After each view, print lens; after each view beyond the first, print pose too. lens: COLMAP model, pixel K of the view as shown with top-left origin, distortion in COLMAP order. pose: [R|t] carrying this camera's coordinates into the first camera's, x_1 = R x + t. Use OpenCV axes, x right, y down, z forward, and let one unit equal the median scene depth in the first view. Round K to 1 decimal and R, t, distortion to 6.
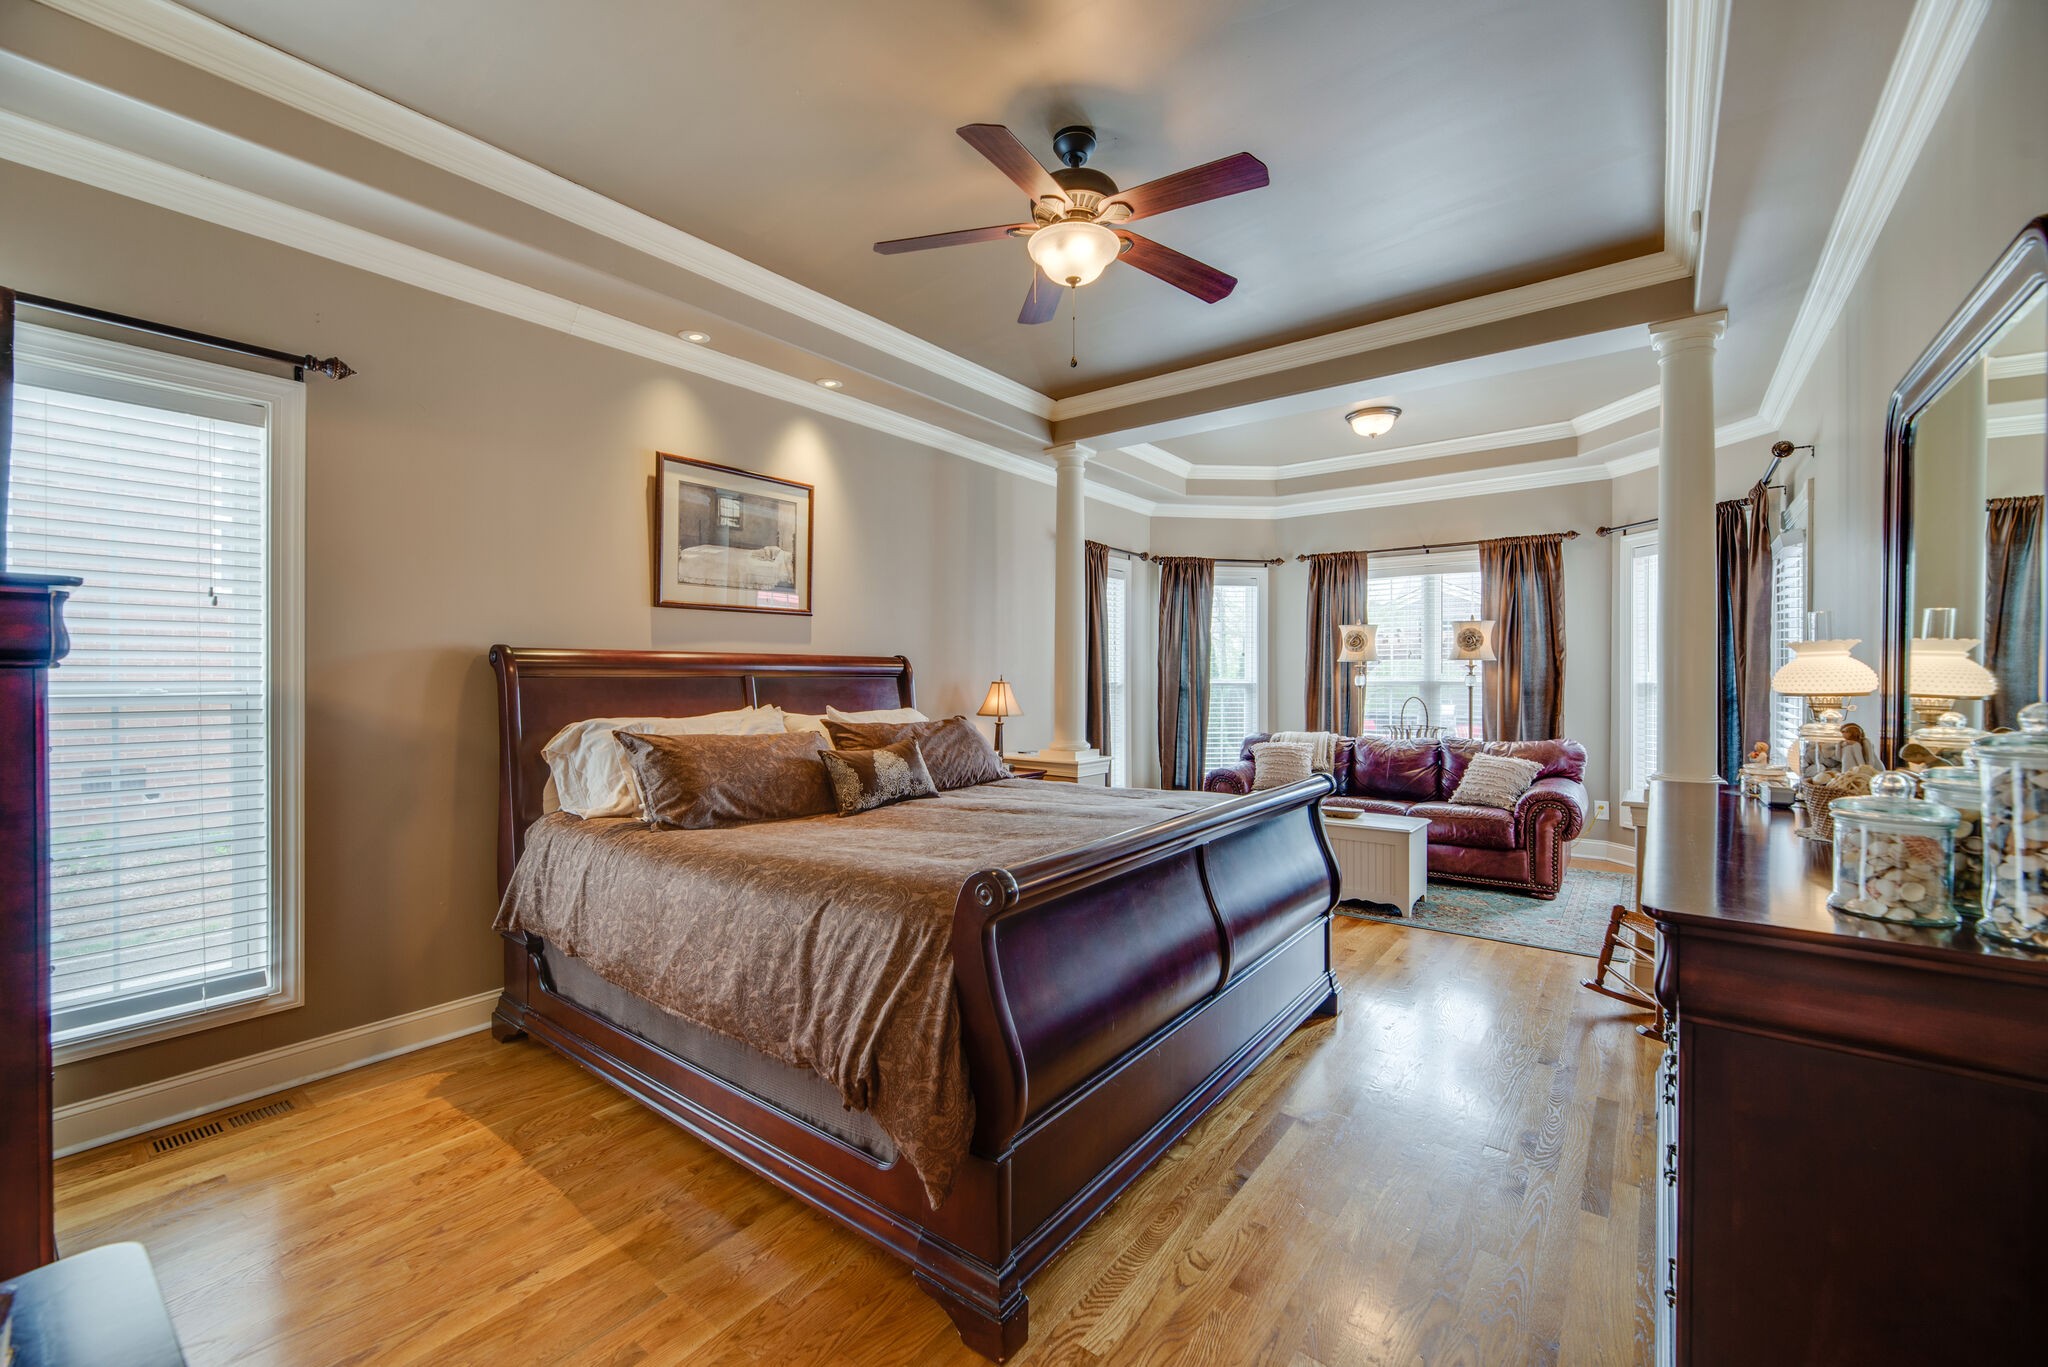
lens RADIAL K [[833.4, 0, 1017.2], [0, 833.4, 685.7], [0, 0, 1]] dist [-0.000241, 0.000157]
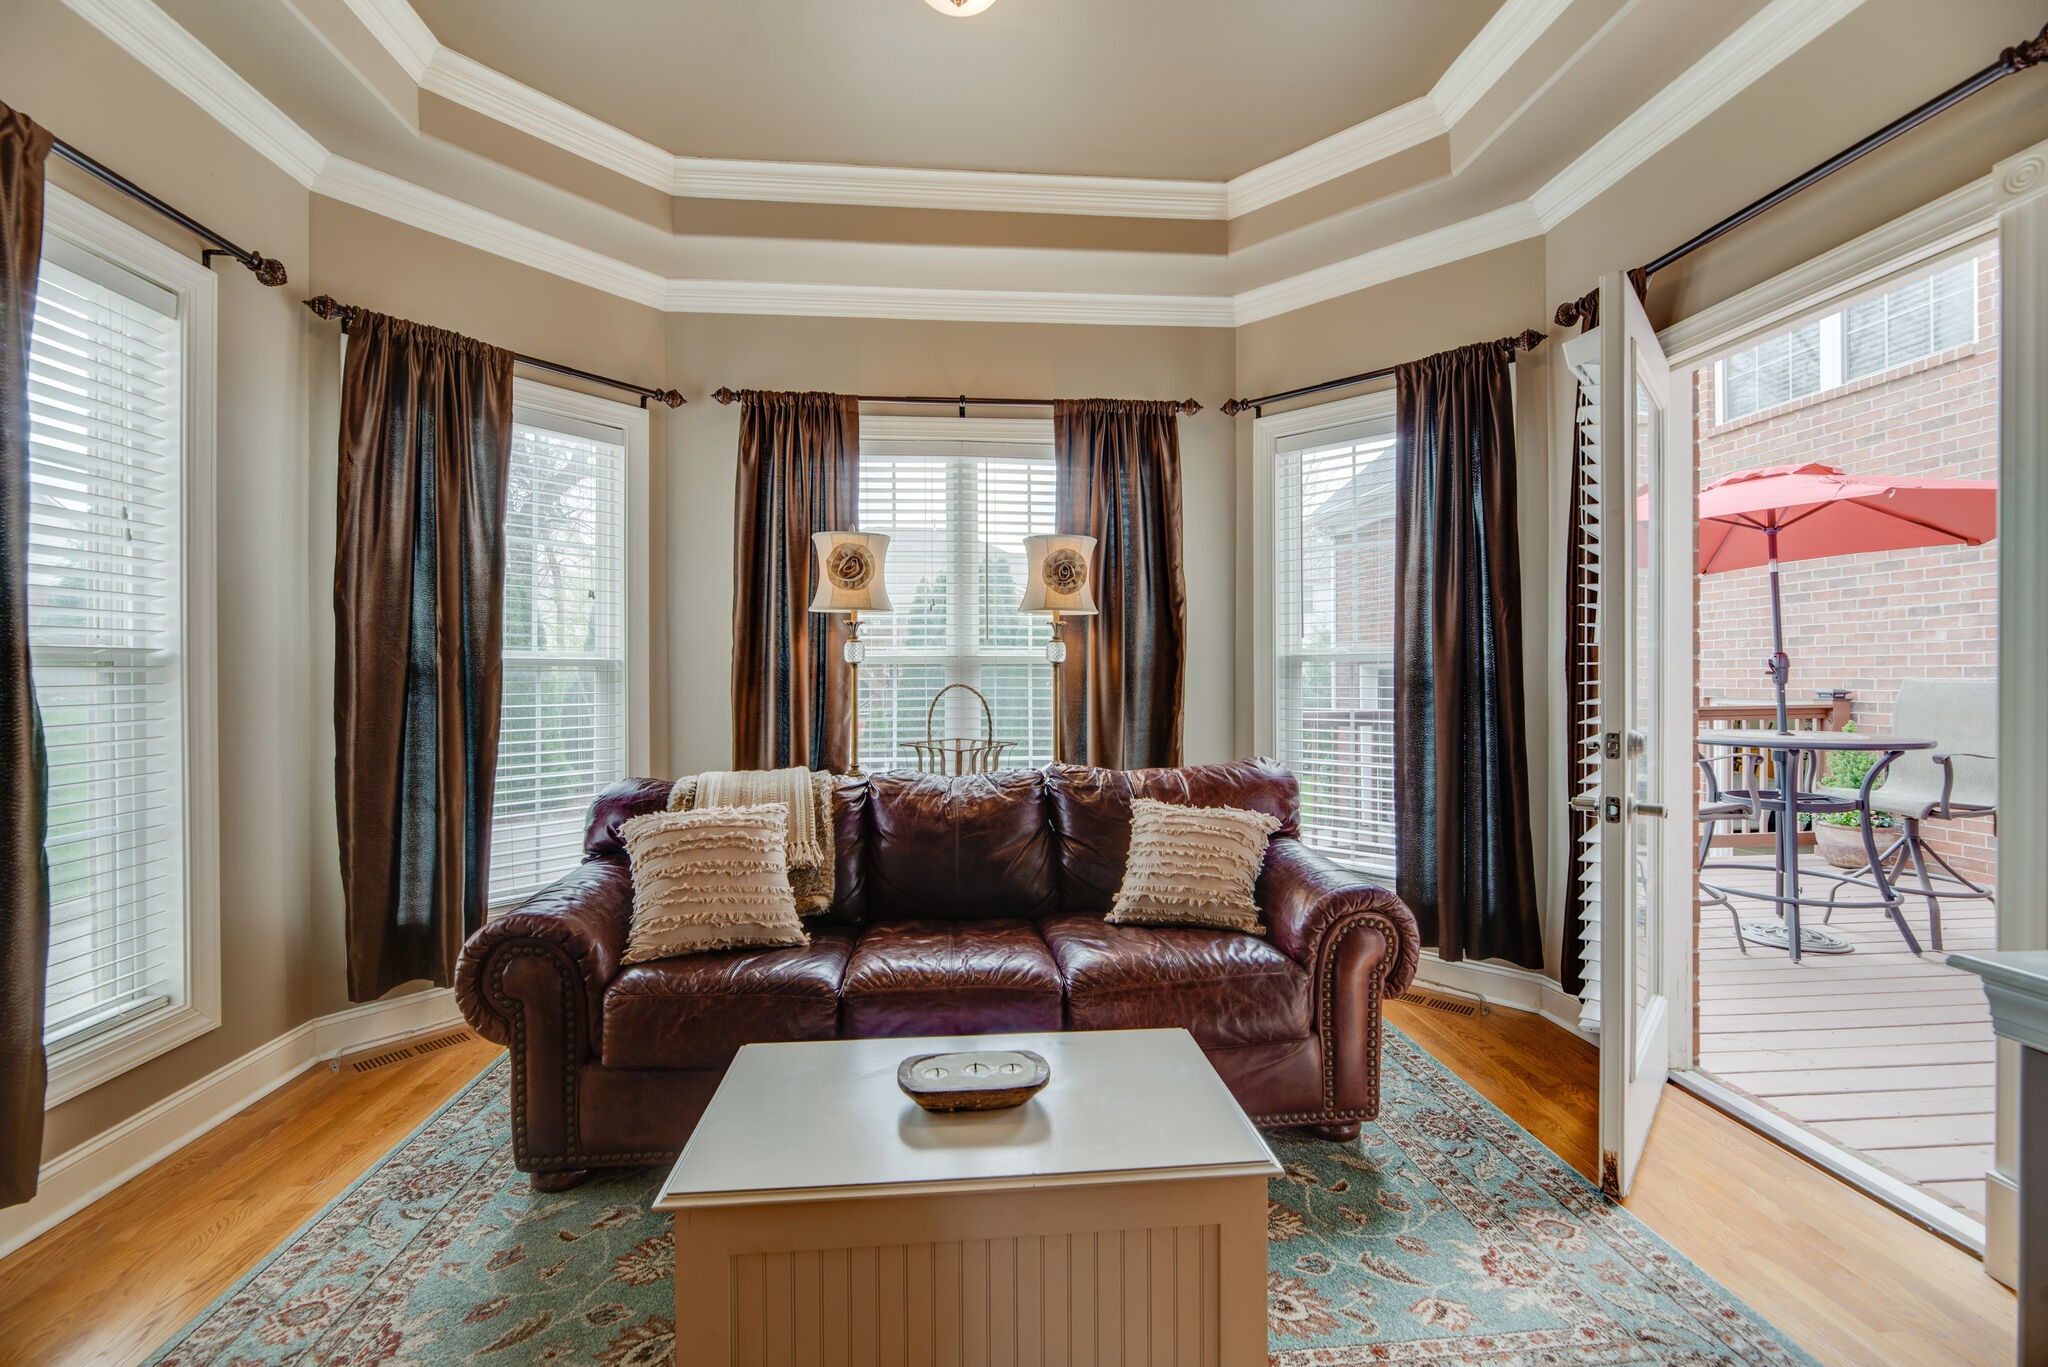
lens RADIAL K [[833.4, 0, 1017.2], [0, 833.4, 685.7], [0, 0, 1]] dist [-0.000241, 0.000157]
pose [[0.744196, -0.008050, 0.667913, 0.156777], [0.005381, 0.999967, 0.006057, 0.010779], [-0.667939, -0.000913, 0.744215, 0.569295]]
